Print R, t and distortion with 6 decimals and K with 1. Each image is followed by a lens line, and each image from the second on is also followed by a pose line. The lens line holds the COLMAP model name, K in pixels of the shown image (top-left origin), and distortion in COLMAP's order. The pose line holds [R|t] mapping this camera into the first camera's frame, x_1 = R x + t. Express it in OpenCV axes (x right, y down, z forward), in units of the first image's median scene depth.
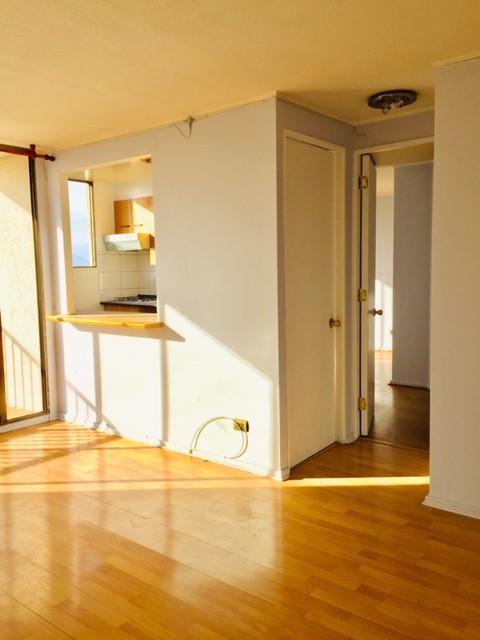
lens RADIAL K [[553.4, 0, 240.0], [0, 553.4, 320.0], [0, 0, 1]] dist [0.100404, -0.119967]
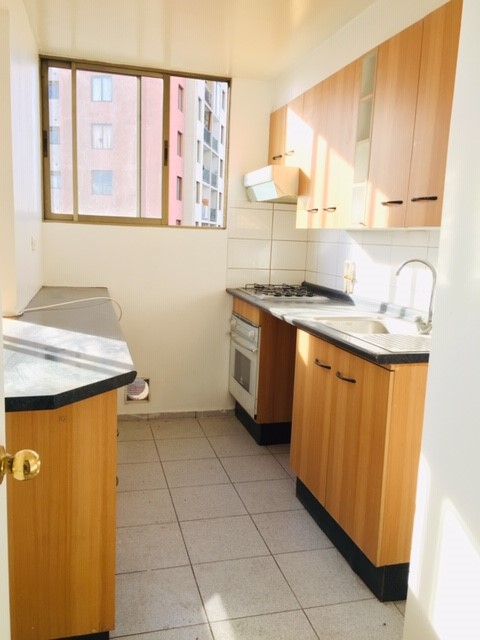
lens RADIAL K [[553.4, 0, 240.0], [0, 553.4, 320.0], [0, 0, 1]] dist [0.100404, -0.119967]
pose [[0.810313, 0.138550, -0.569382, 0.145322], [-0.111764, 0.990352, 0.081931, -0.070405], [0.575240, -0.002754, 0.817980, 0.747707]]
